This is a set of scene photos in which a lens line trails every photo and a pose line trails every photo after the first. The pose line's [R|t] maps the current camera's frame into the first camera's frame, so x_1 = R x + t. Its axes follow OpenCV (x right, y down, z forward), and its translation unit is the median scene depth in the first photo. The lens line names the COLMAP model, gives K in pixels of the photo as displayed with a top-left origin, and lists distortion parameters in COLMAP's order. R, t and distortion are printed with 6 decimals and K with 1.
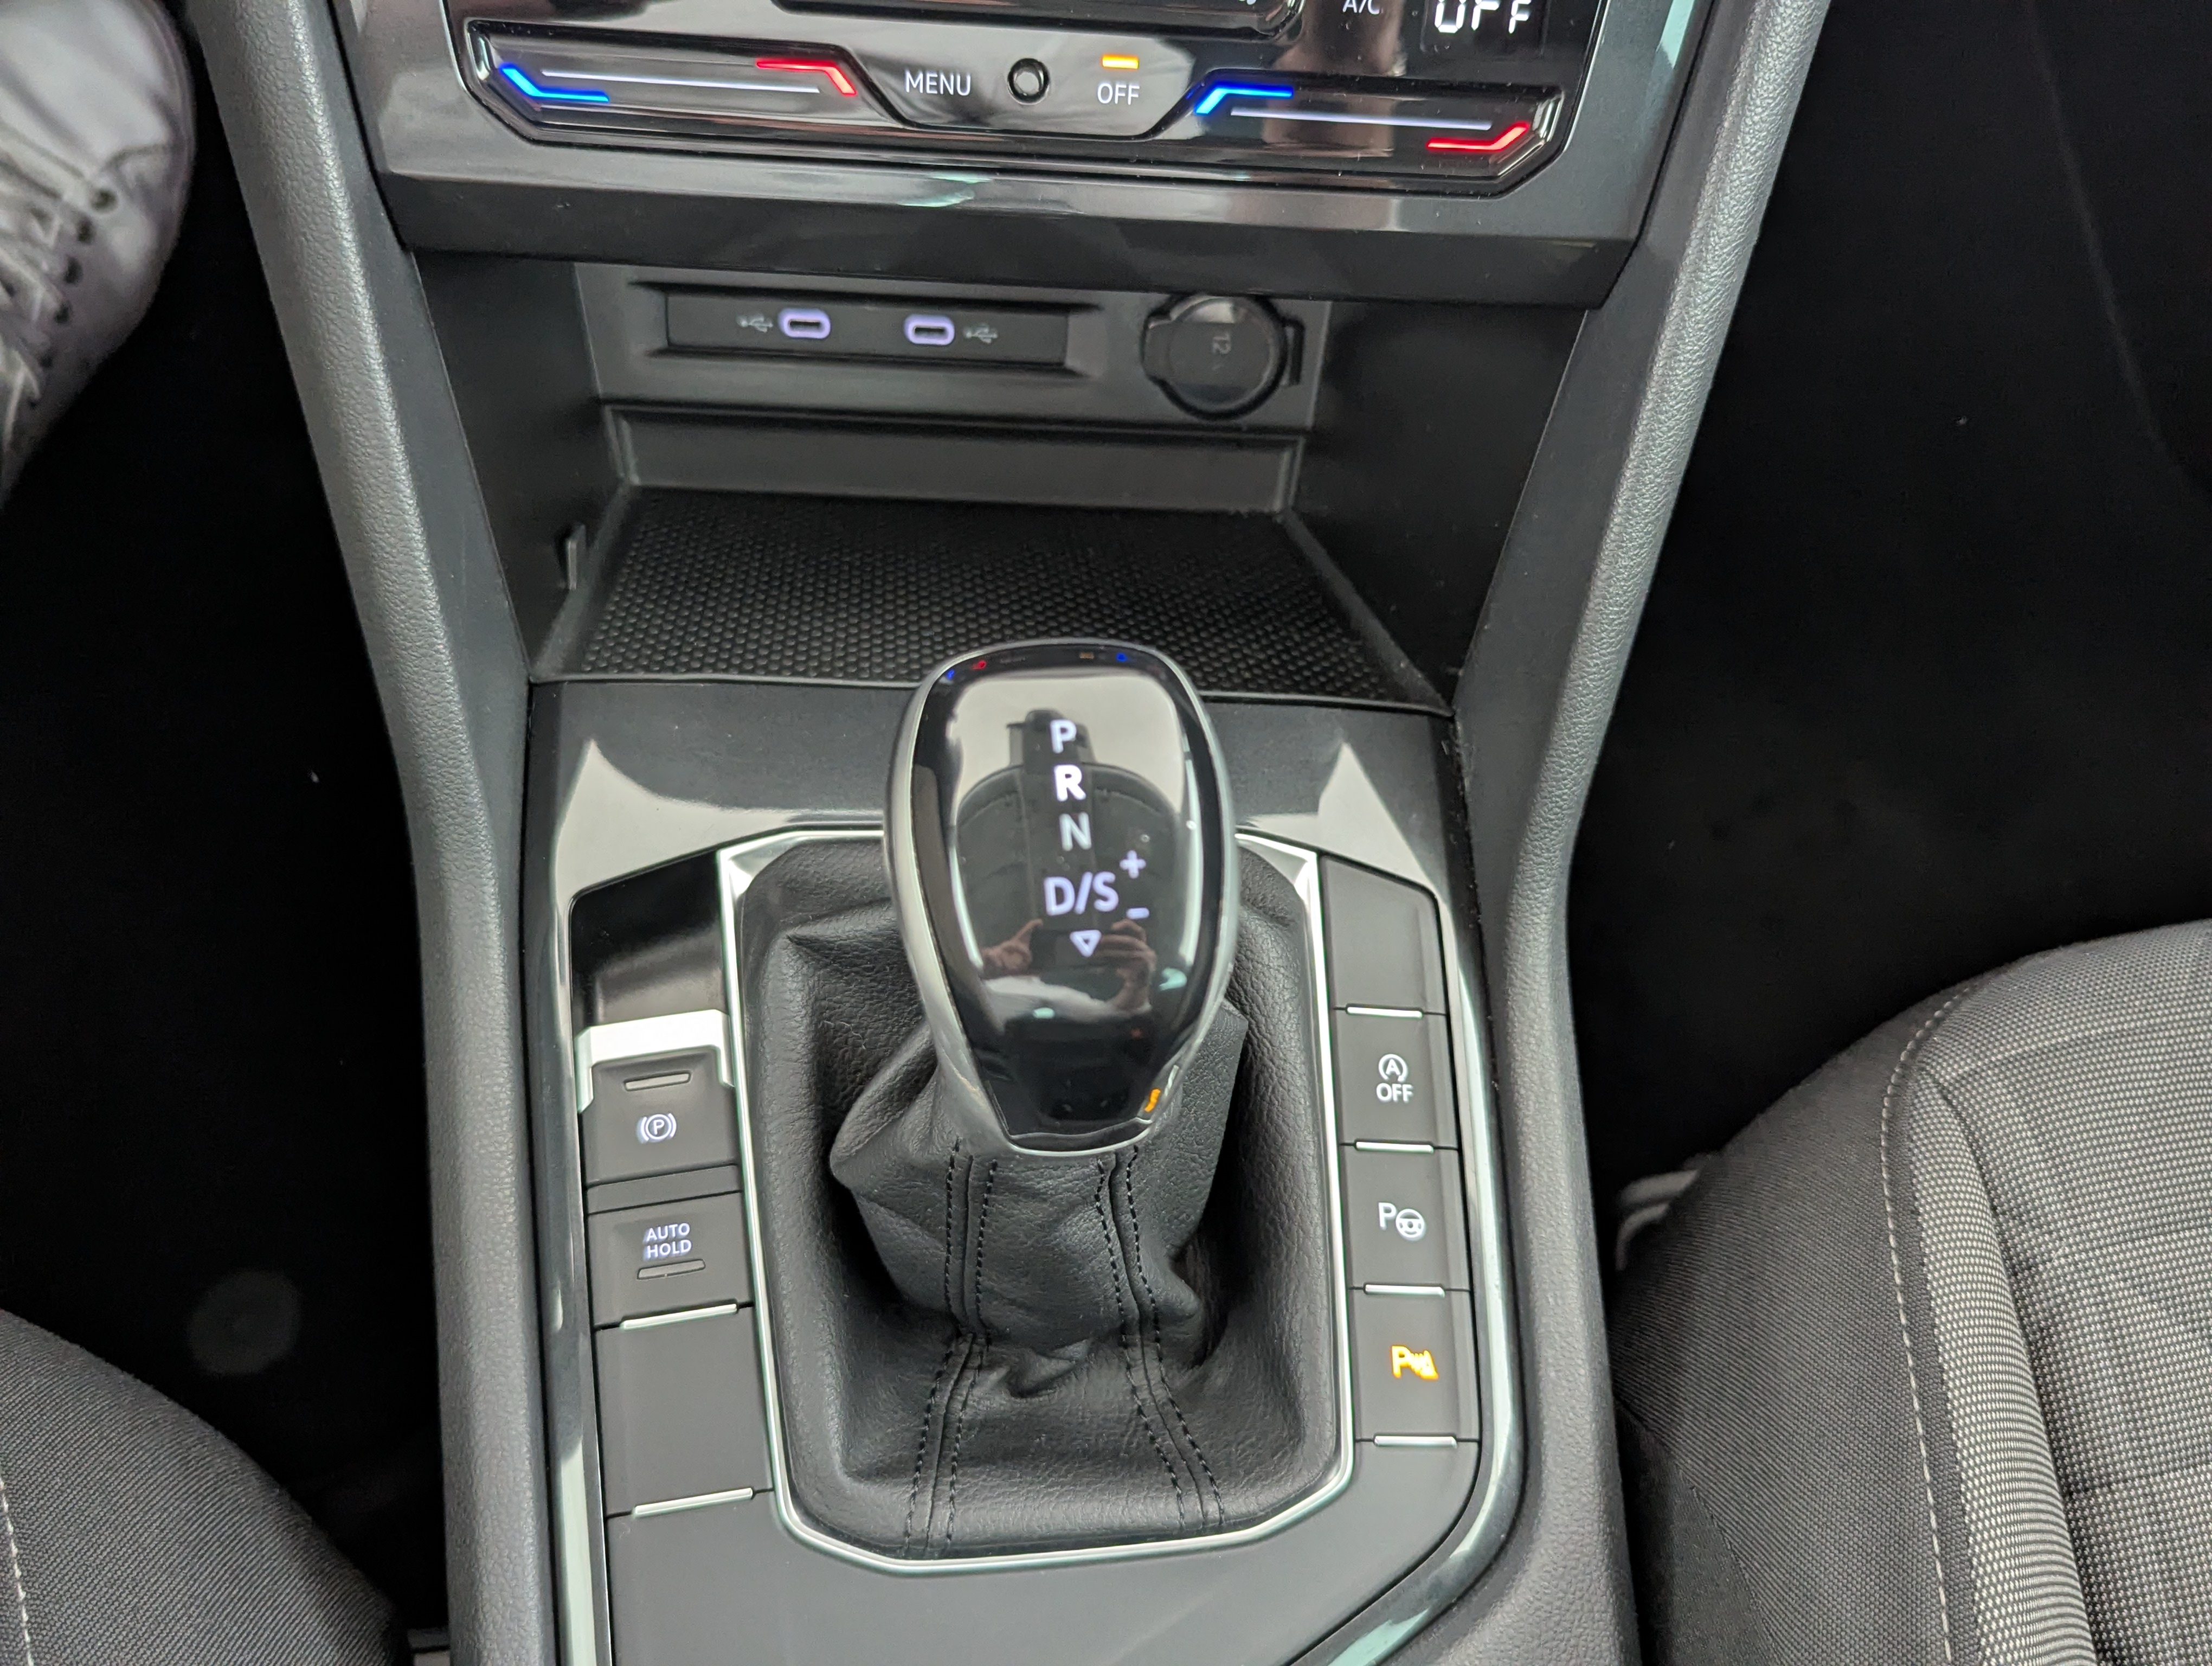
lens RADIAL K [[2010.0, 0, 1131.3], [0, 2010.0, 771.1], [0, 0, 1]] dist [0.030415, 0.000000]
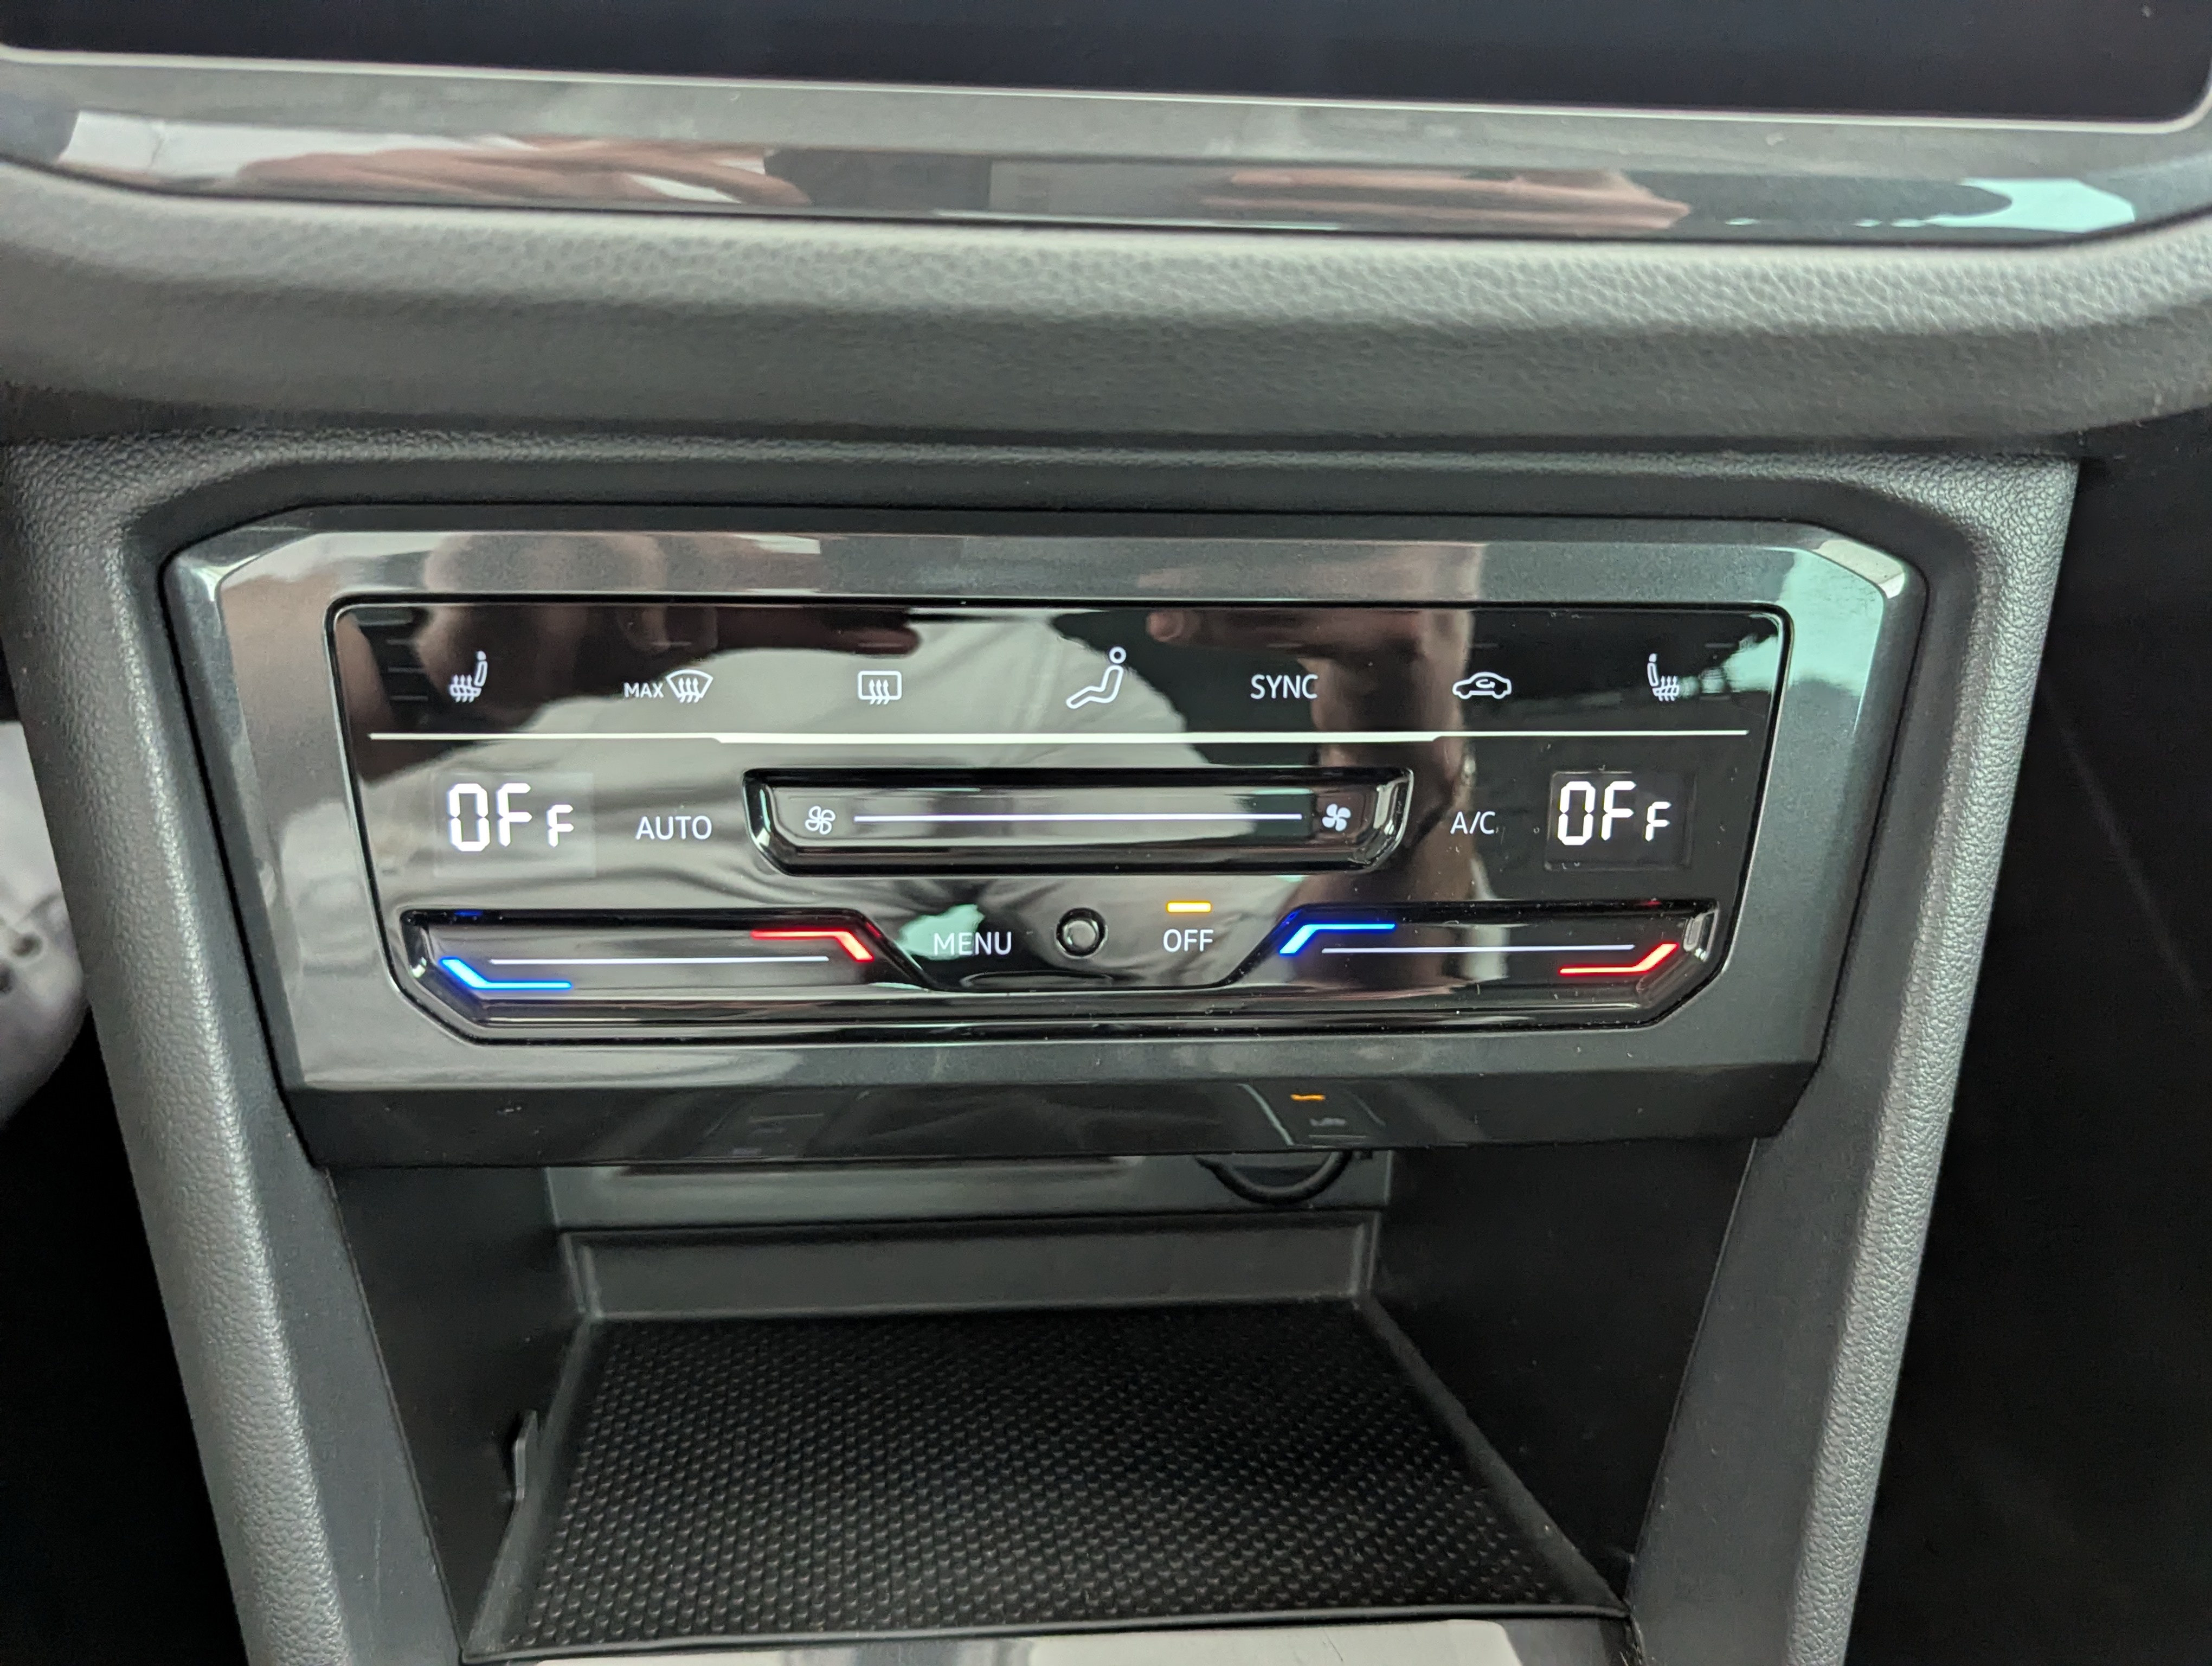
lens RADIAL K [[2010.0, 0, 1115.2], [0, 2010.0, 837.4], [0, 0, 1]] dist [0.030415, 0.000000]
pose [[0.998263, -0.056042, 0.018152, -0.041005], [0.058745, 0.969975, -0.236003, -0.153493], [-0.004381, 0.236659, 0.971583, 0.156469]]
